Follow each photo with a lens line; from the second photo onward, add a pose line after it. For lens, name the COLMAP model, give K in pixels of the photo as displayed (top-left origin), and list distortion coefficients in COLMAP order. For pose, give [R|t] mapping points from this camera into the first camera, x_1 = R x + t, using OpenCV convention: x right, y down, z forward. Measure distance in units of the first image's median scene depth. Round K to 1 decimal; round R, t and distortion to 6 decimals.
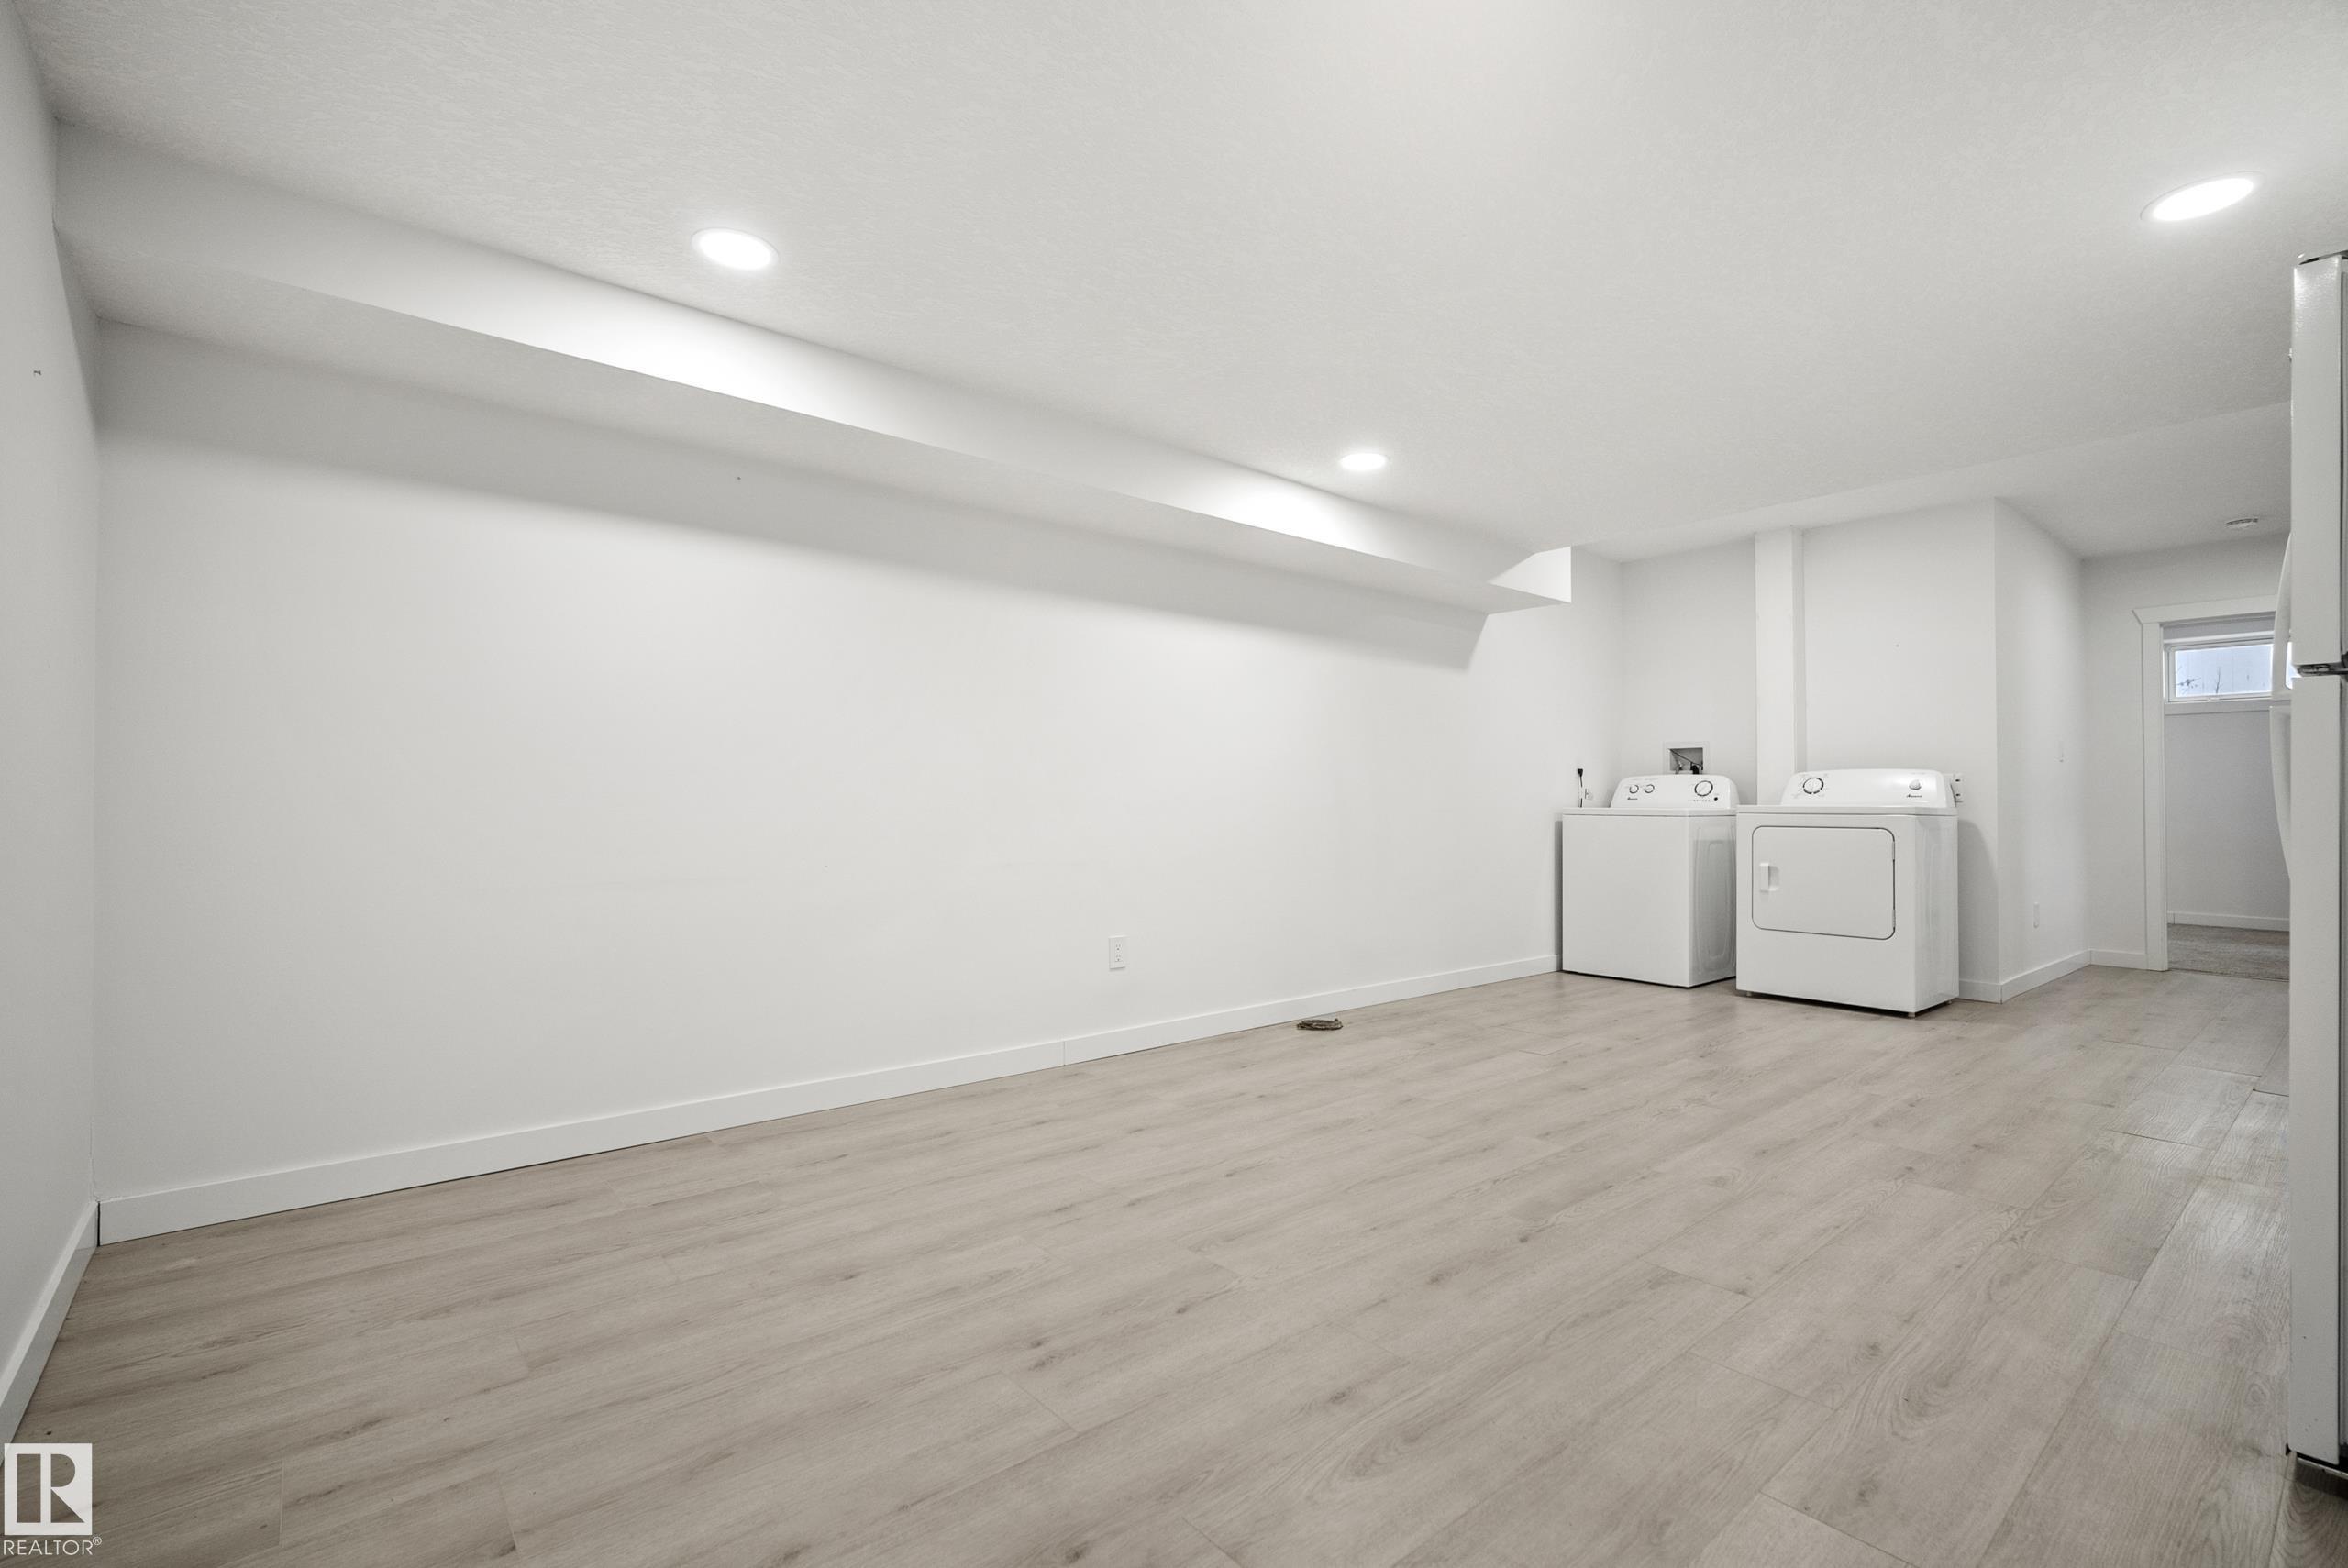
lens RADIAL K [[1057.2, 0, 1185.0], [0, 1057.2, 791.6], [0, 0, 1]] dist [-0.001032, 0.000819]
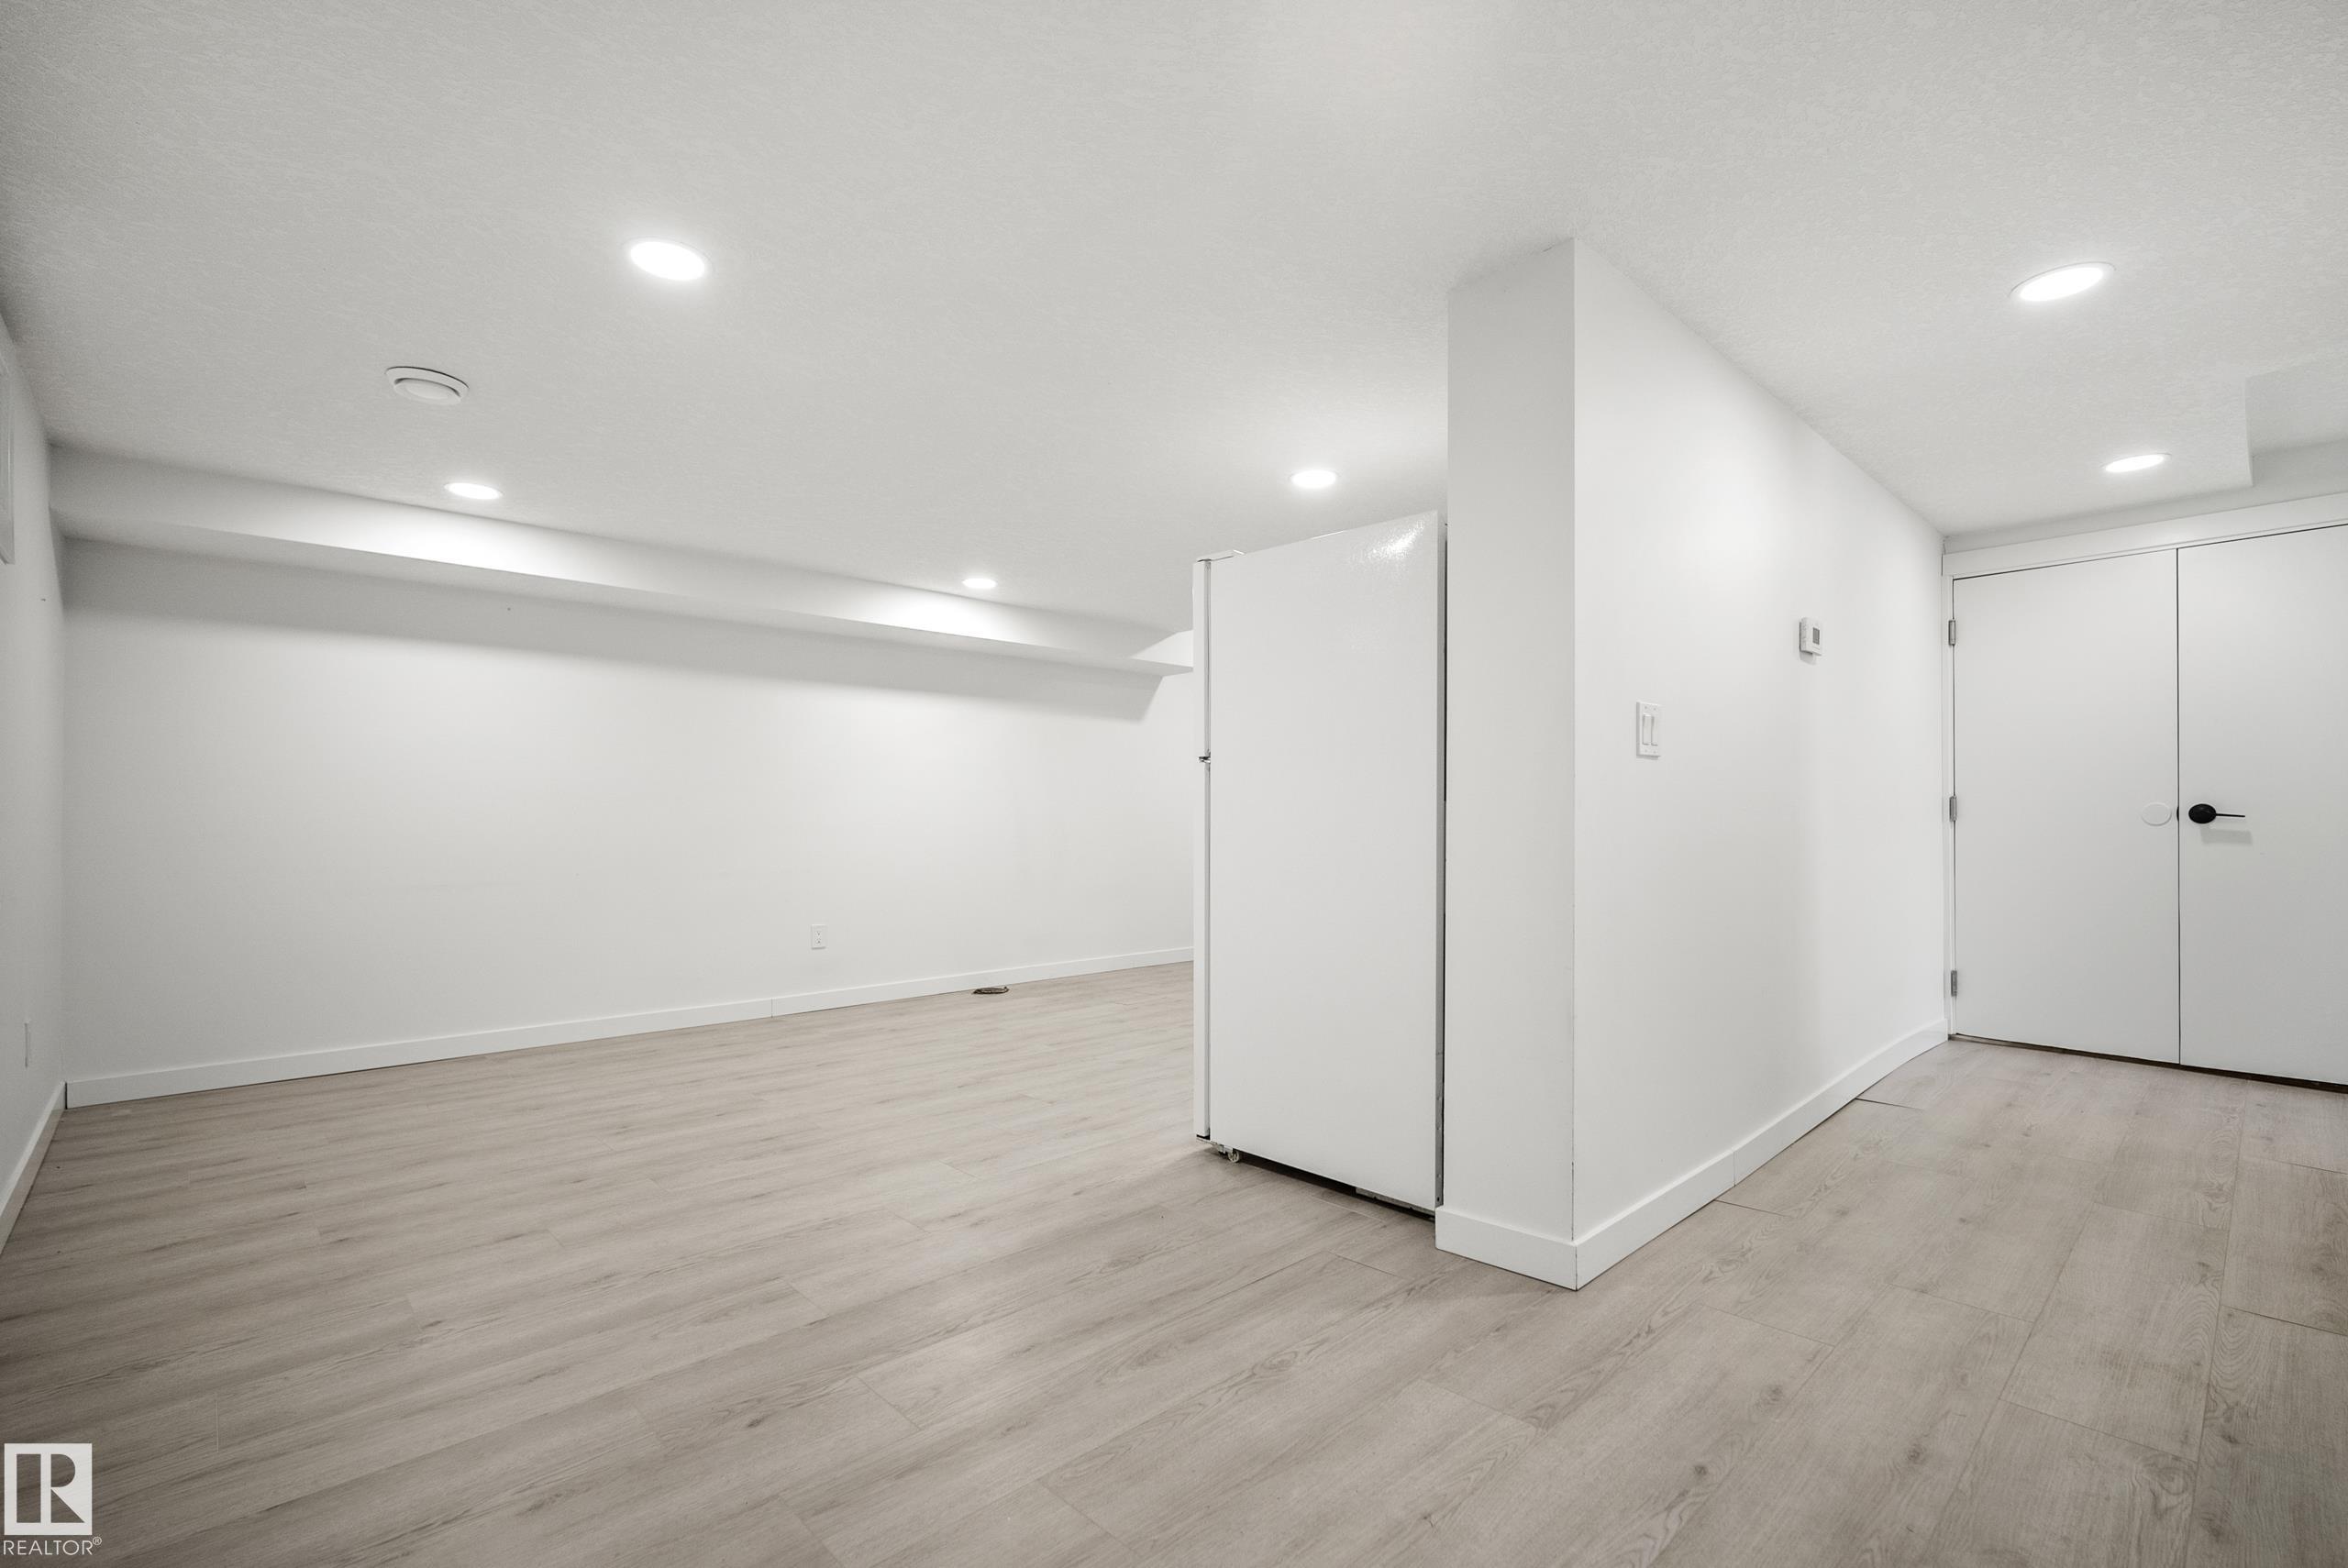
lens RADIAL K [[1057.2, 0, 1166.8], [0, 1057.2, 805.5], [0, 0, 1]] dist [-0.001032, 0.000819]
pose [[0.998876, -0.007487, 0.046813, 0.389106], [0.007858, 0.999939, -0.007761, -0.003060], [-0.046752, 0.008120, 0.998874, -0.468487]]
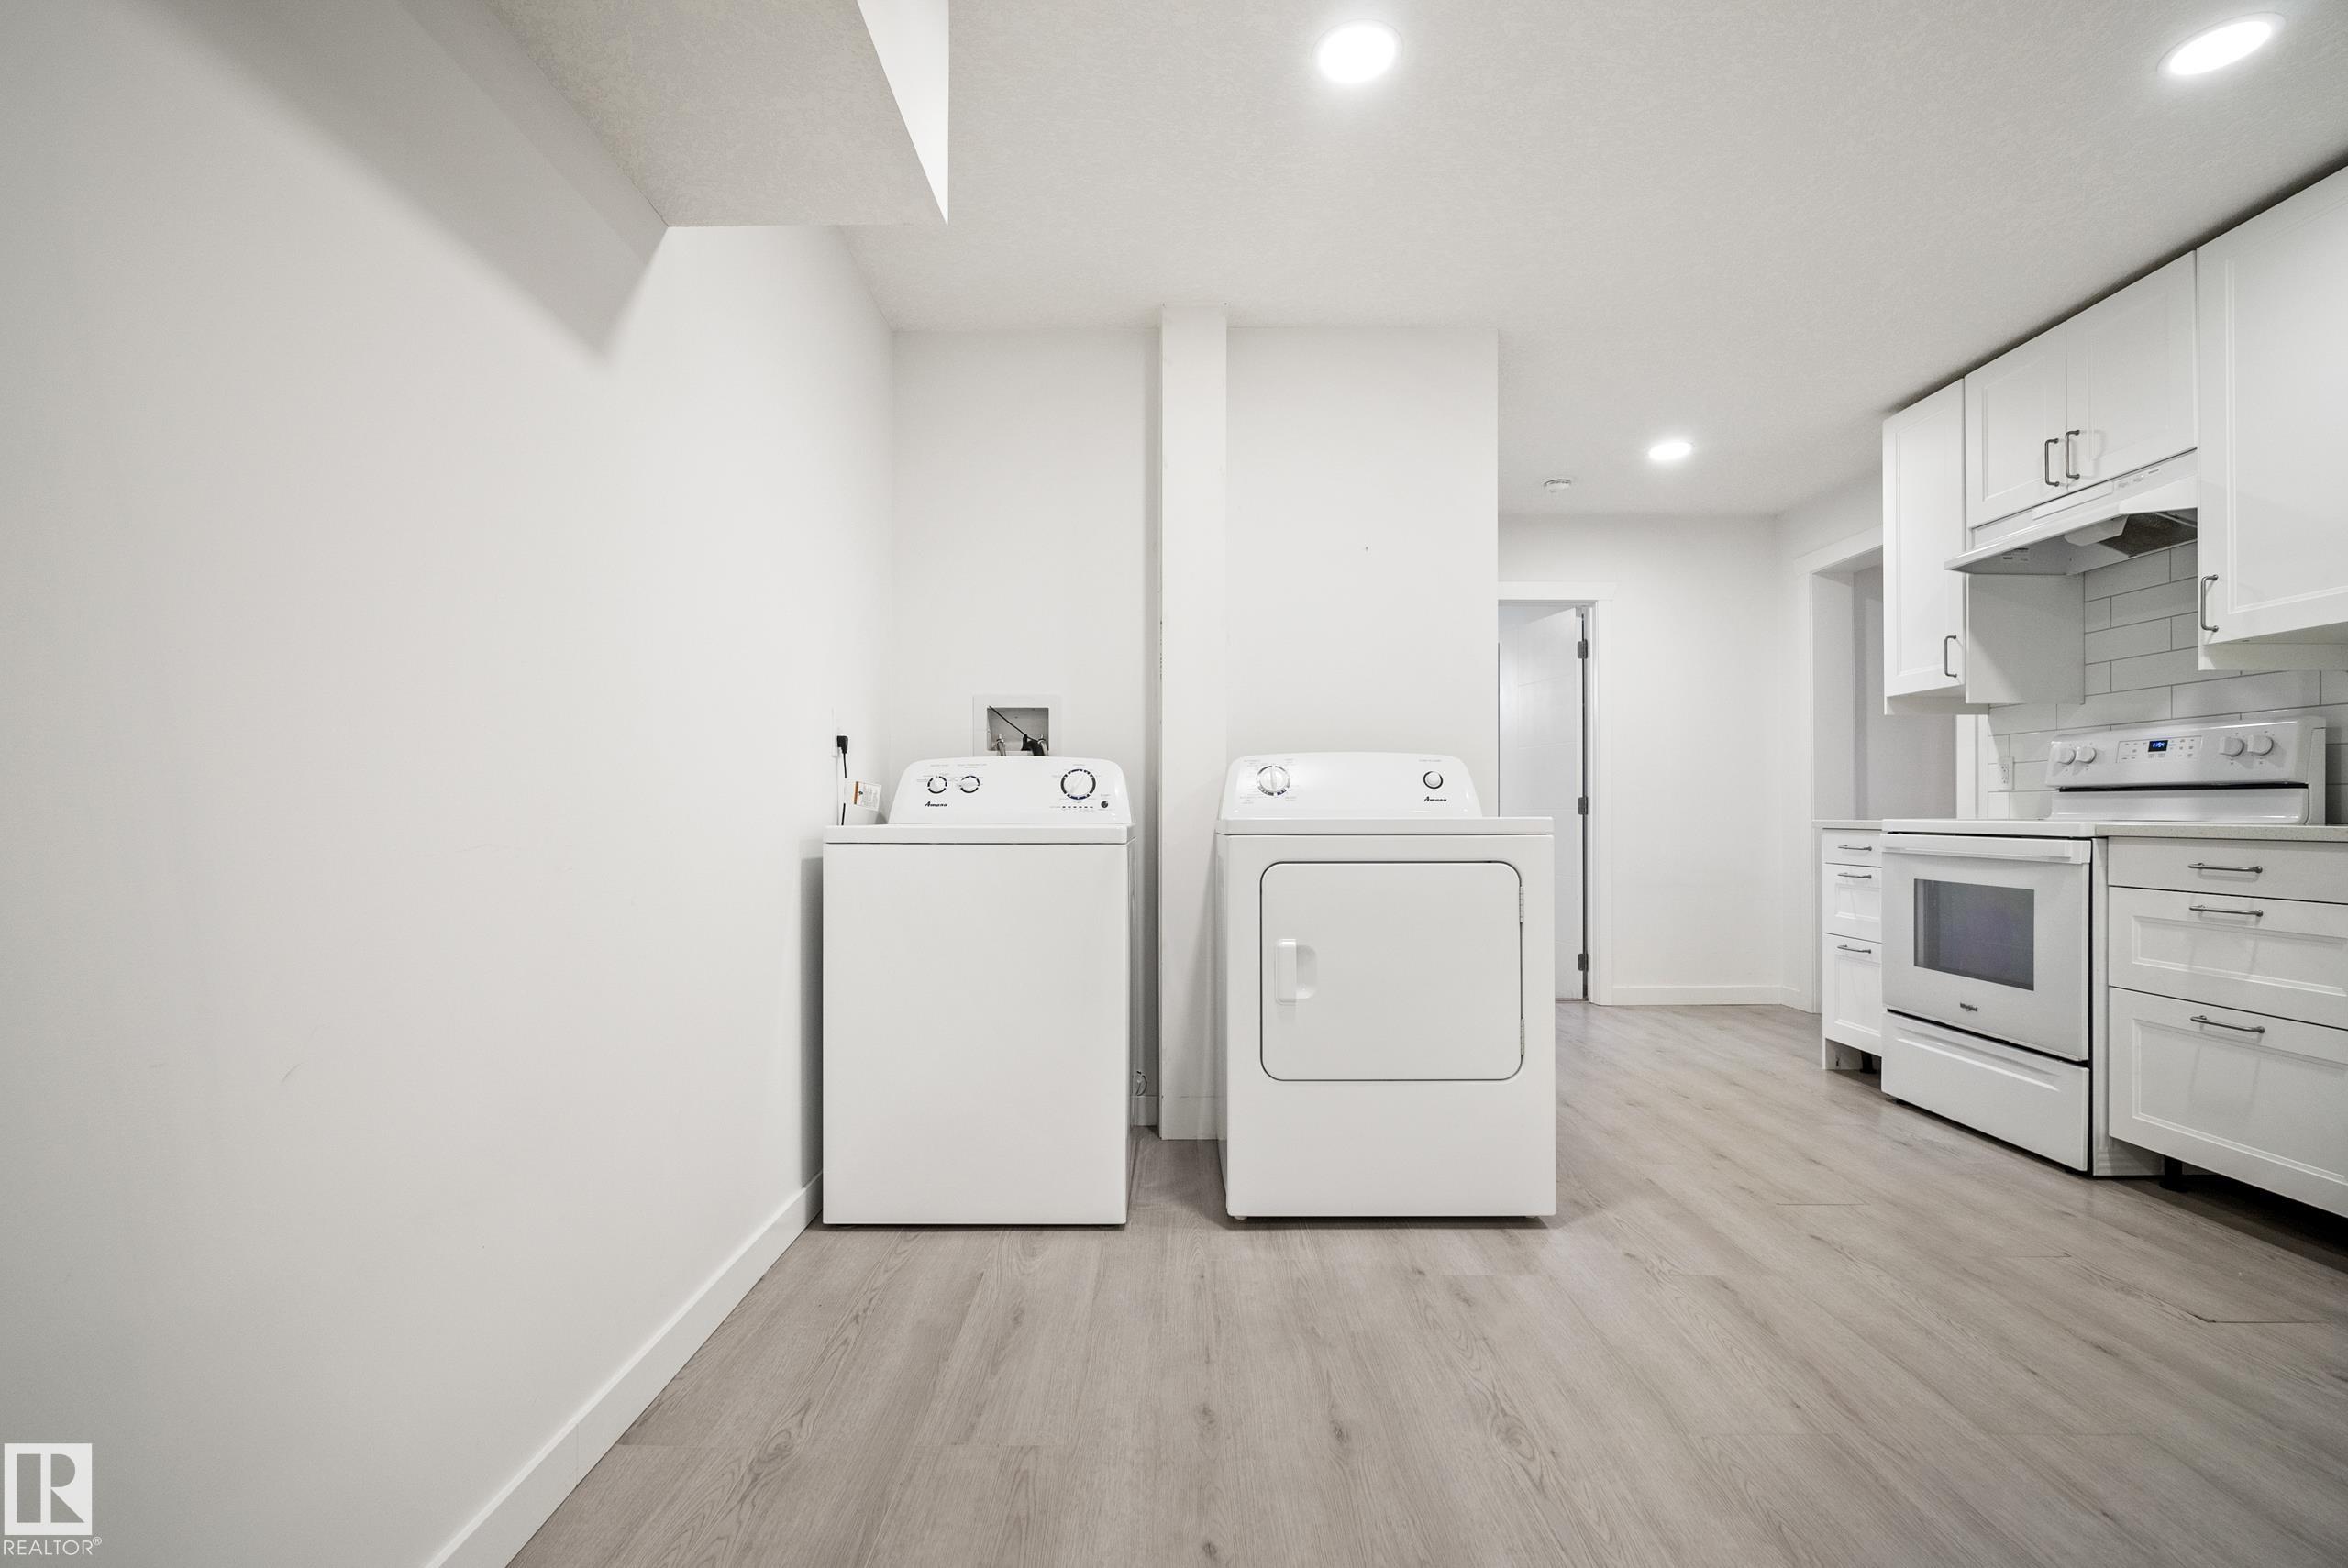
lens RADIAL K [[1057.2, 0, 1164.7], [0, 1057.2, 805.9], [0, 0, 1]] dist [-0.001032, 0.000819]
pose [[0.653517, -0.003432, 0.756904, 0.236060], [-0.002673, 0.999973, 0.006841, 0.006946], [-0.756907, -0.006494, 0.653490, 1.112439]]
